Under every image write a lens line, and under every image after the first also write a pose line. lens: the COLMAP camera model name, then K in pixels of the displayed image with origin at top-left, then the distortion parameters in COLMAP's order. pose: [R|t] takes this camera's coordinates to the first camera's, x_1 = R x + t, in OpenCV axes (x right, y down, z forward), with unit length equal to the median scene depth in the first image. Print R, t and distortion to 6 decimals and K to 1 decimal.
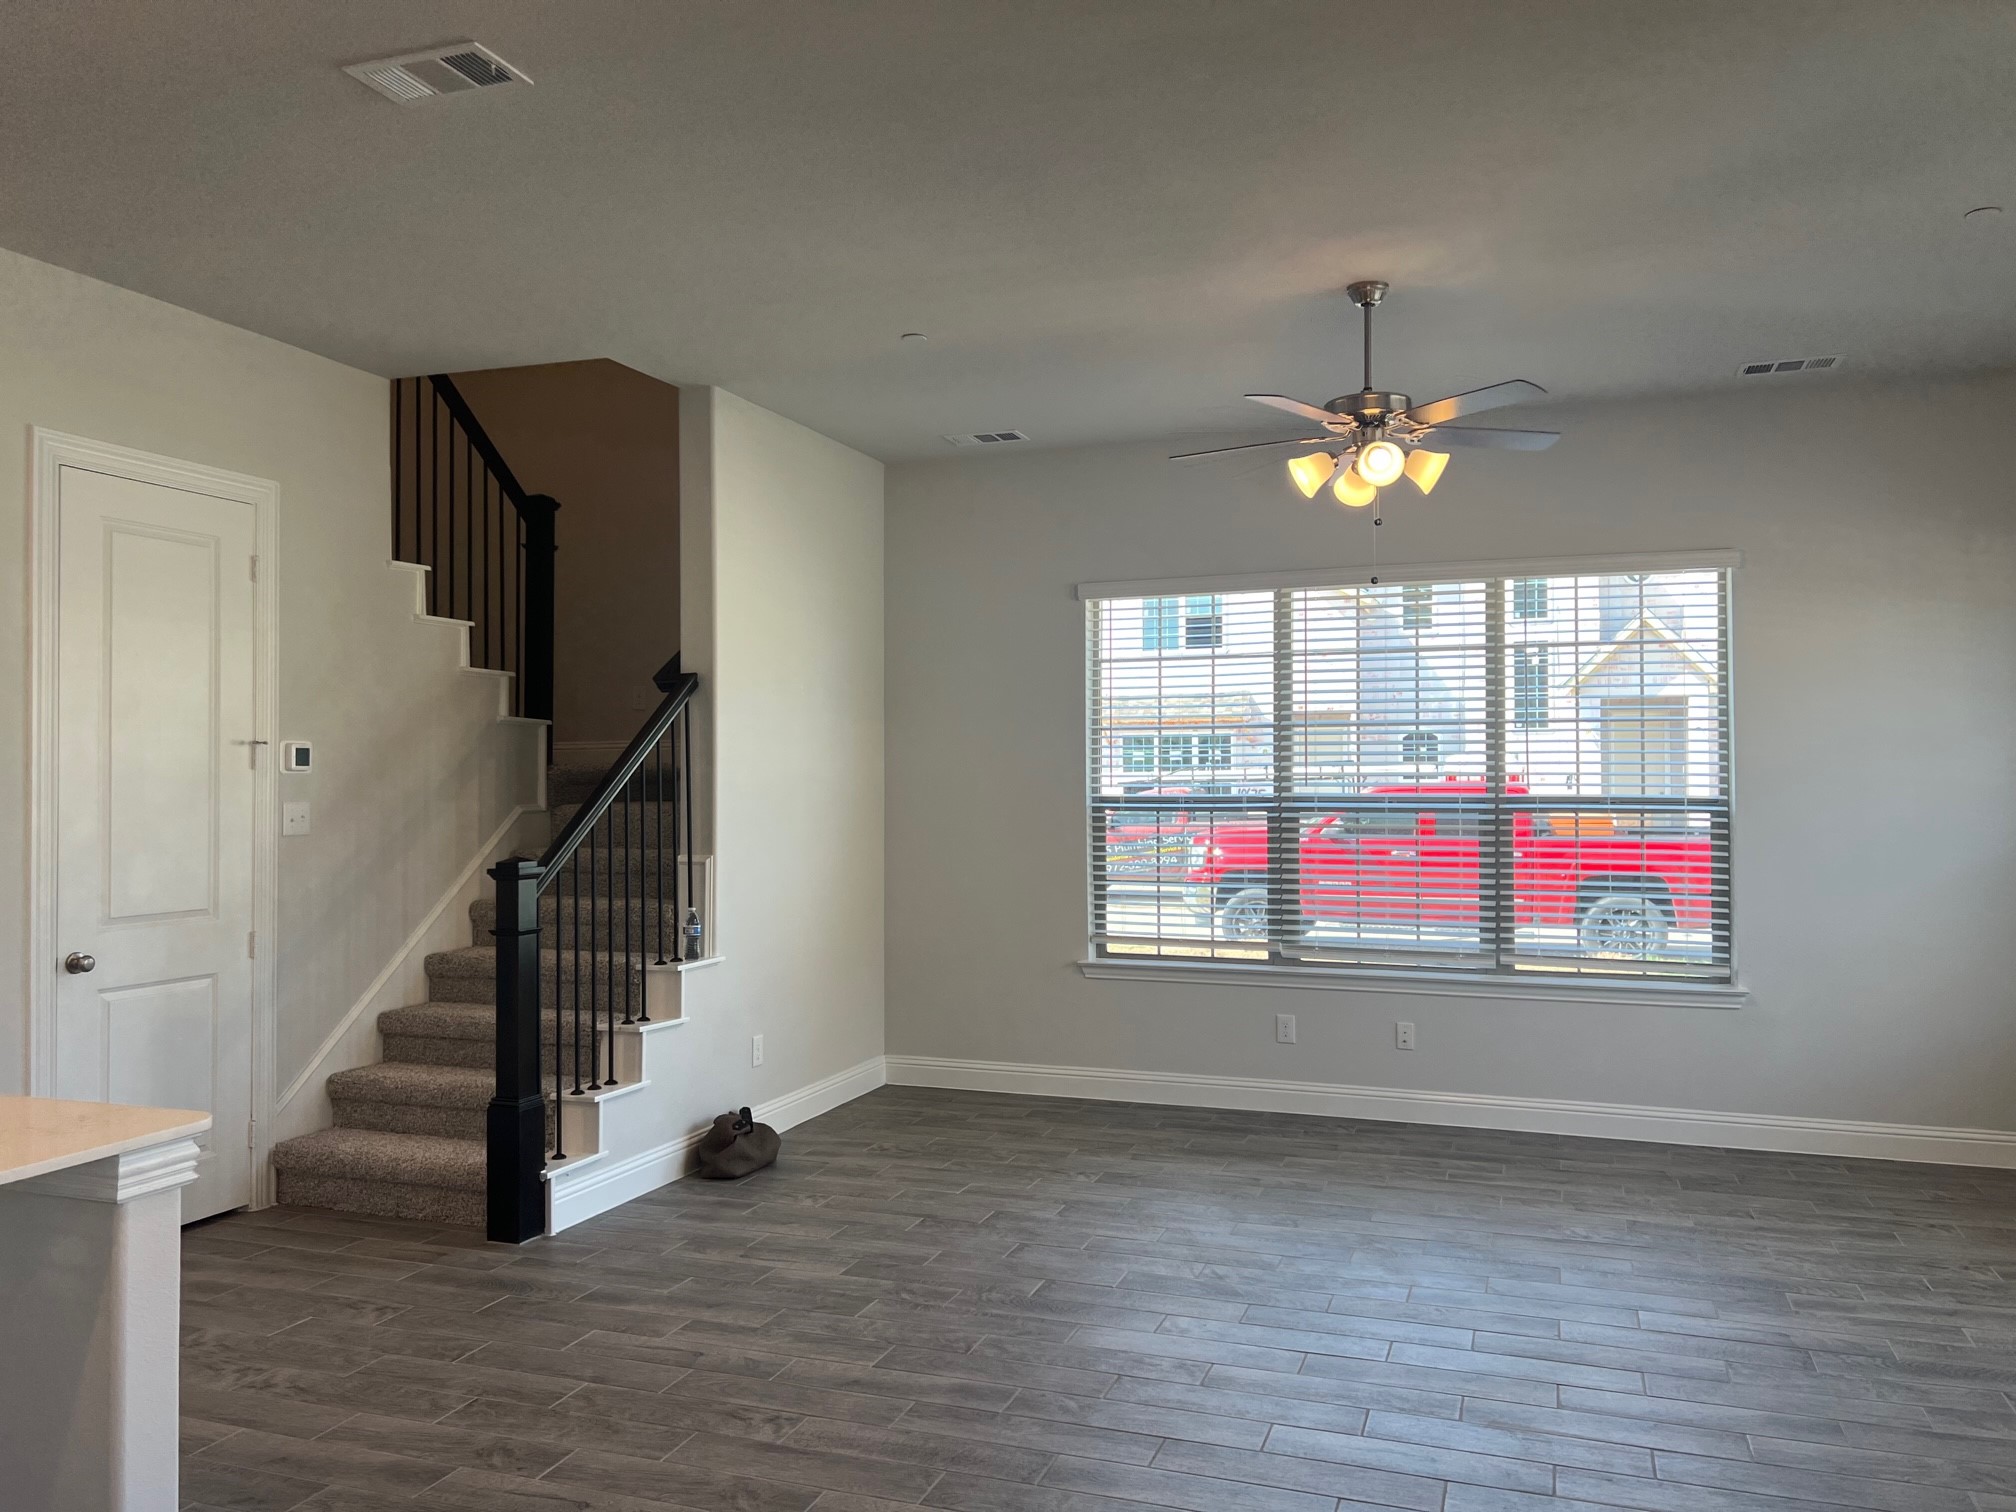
lens RADIAL K [[1509.9, 0, 1011.1], [0, 1509.9, 757.2], [0, 0, 1]] dist [0.058250, -0.066778]
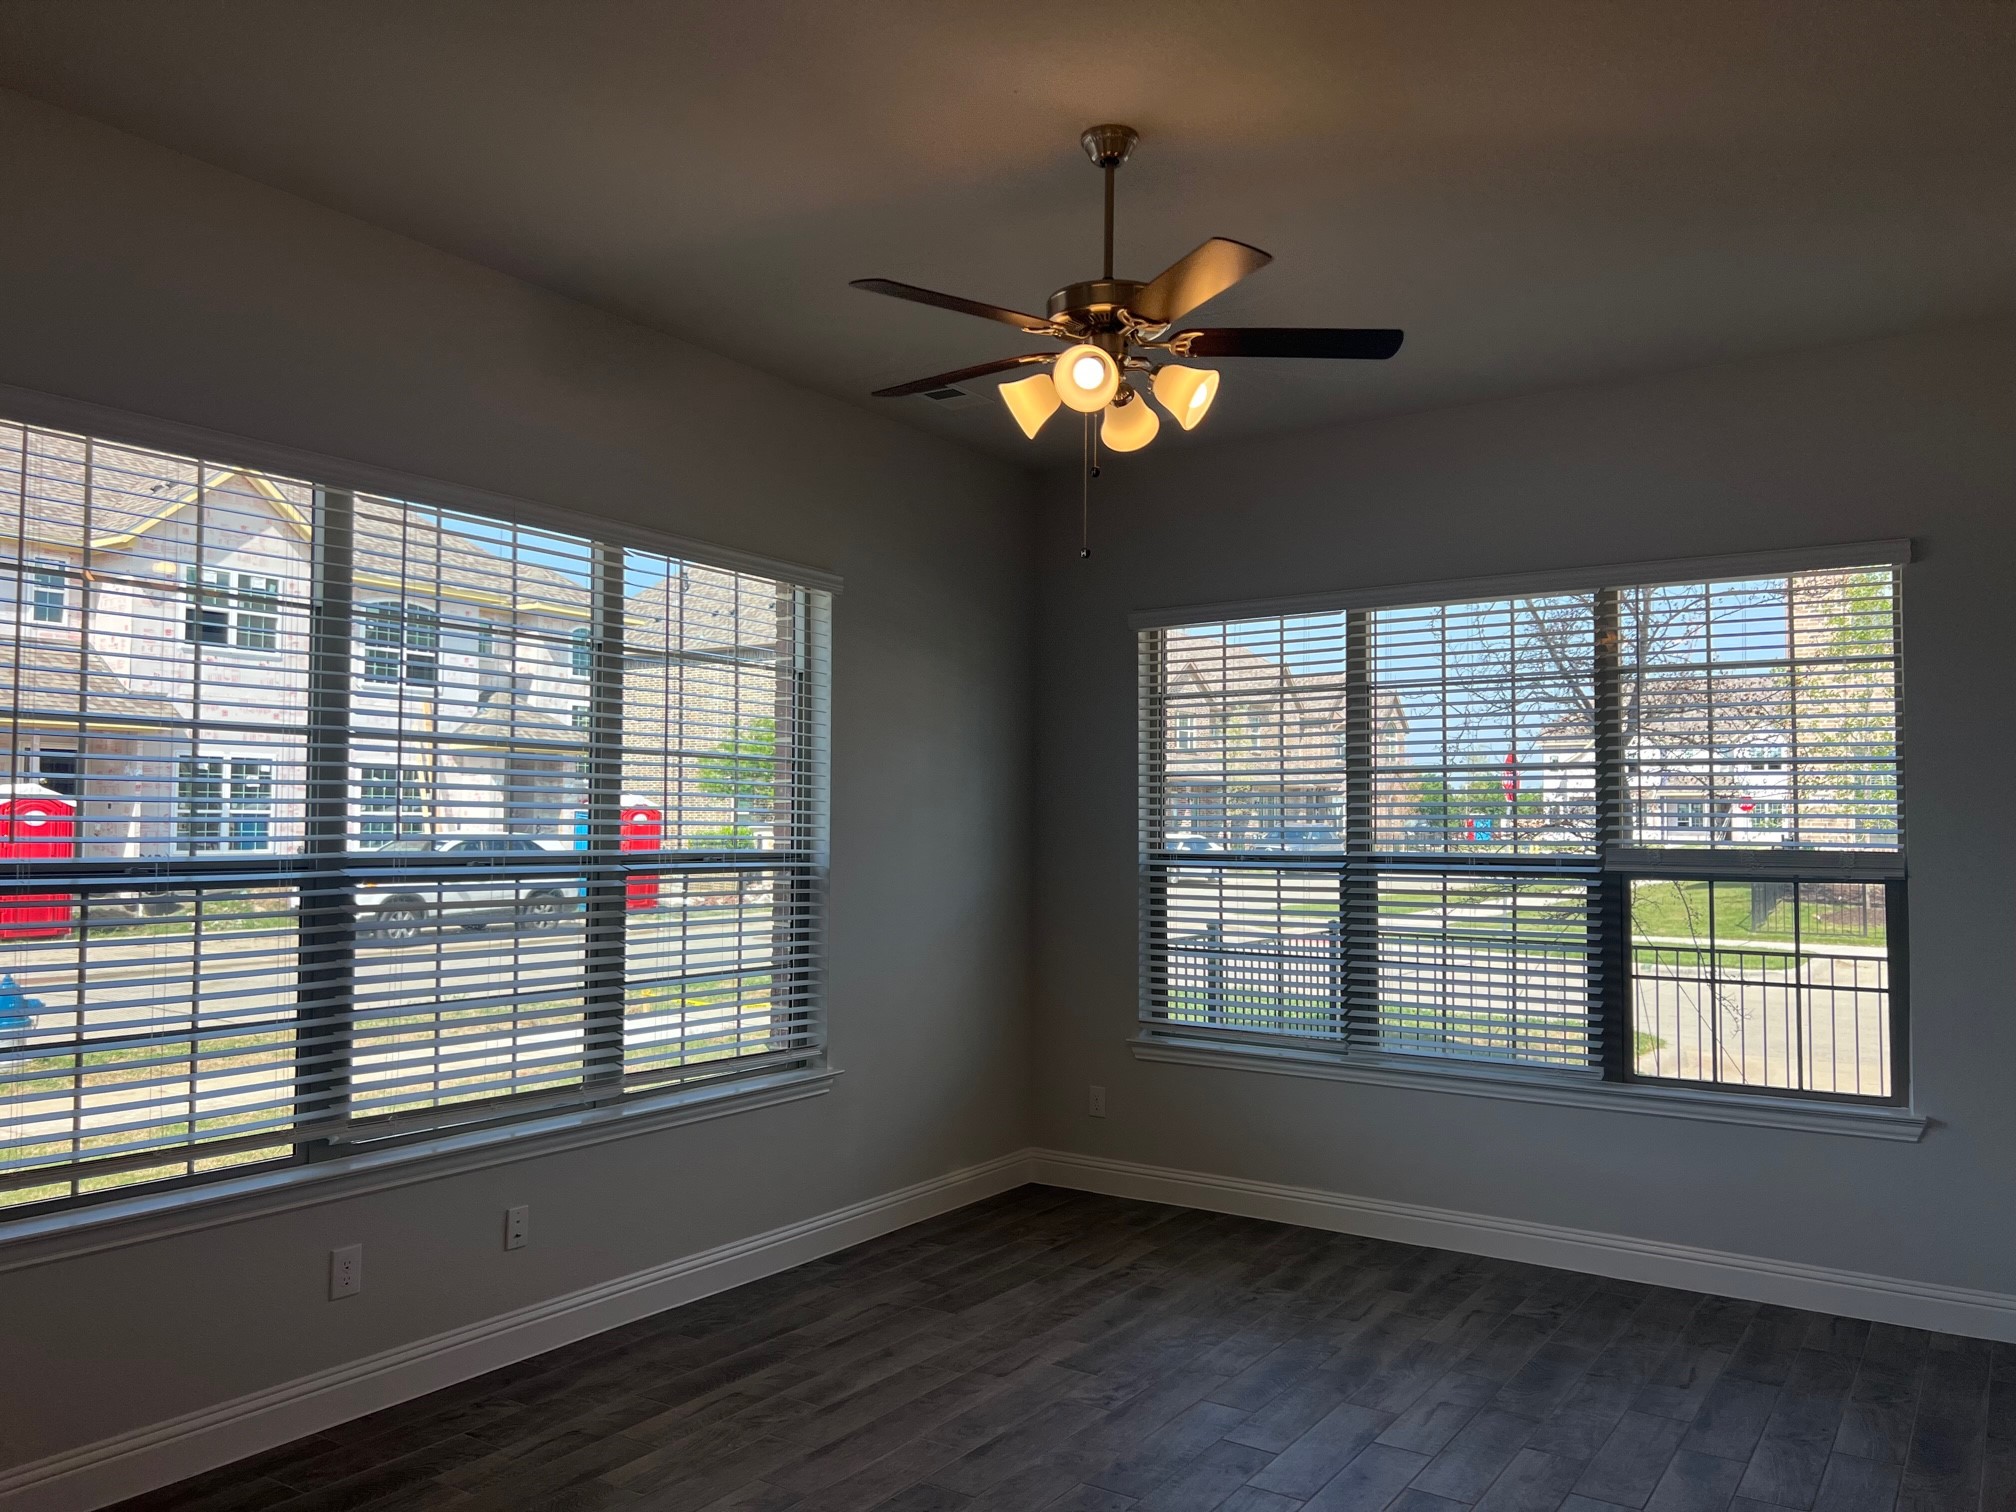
lens RADIAL K [[1509.9, 0, 1019.3], [0, 1509.9, 767.6], [0, 0, 1]] dist [0.058250, -0.066778]
pose [[0.235976, 0.042716, 0.970820, -0.417379], [-0.023702, 0.998989, -0.038195, 0.009356], [-0.971470, -0.013998, 0.236750, 0.814973]]
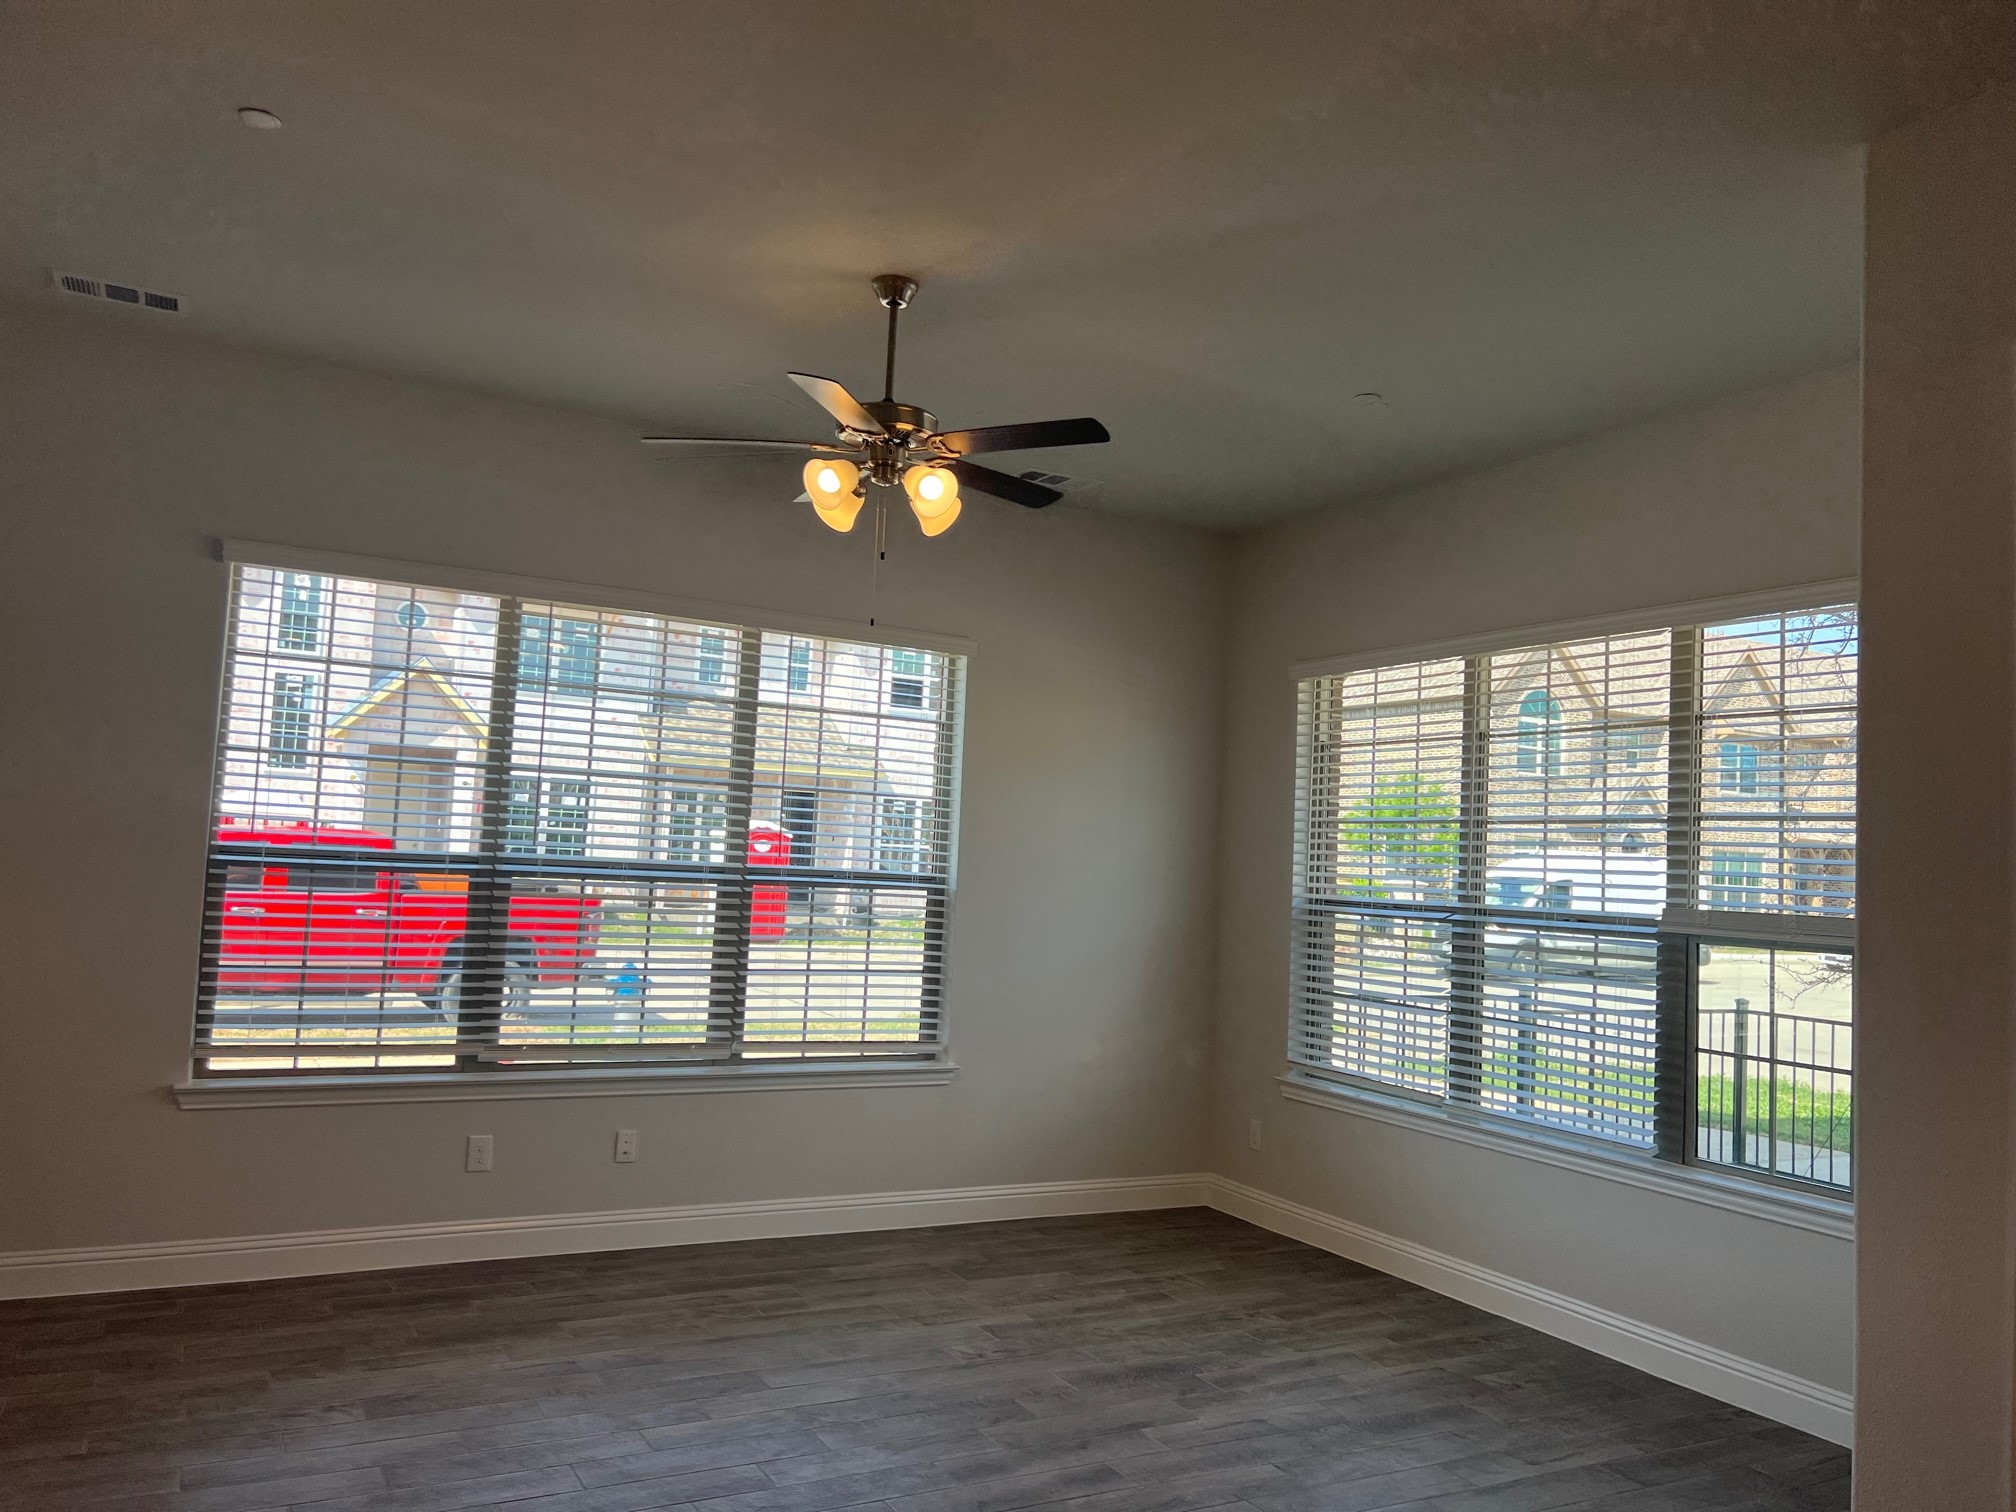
lens RADIAL K [[1509.9, 0, 1006.7], [0, 1509.9, 756.3], [0, 0, 1]] dist [0.058250, -0.066778]
pose [[0.662047, 0.088134, 0.744262, -0.318786], [-0.064249, 0.996080, -0.060803, 0.005657], [-0.746703, -0.007564, 0.665114, 0.353386]]
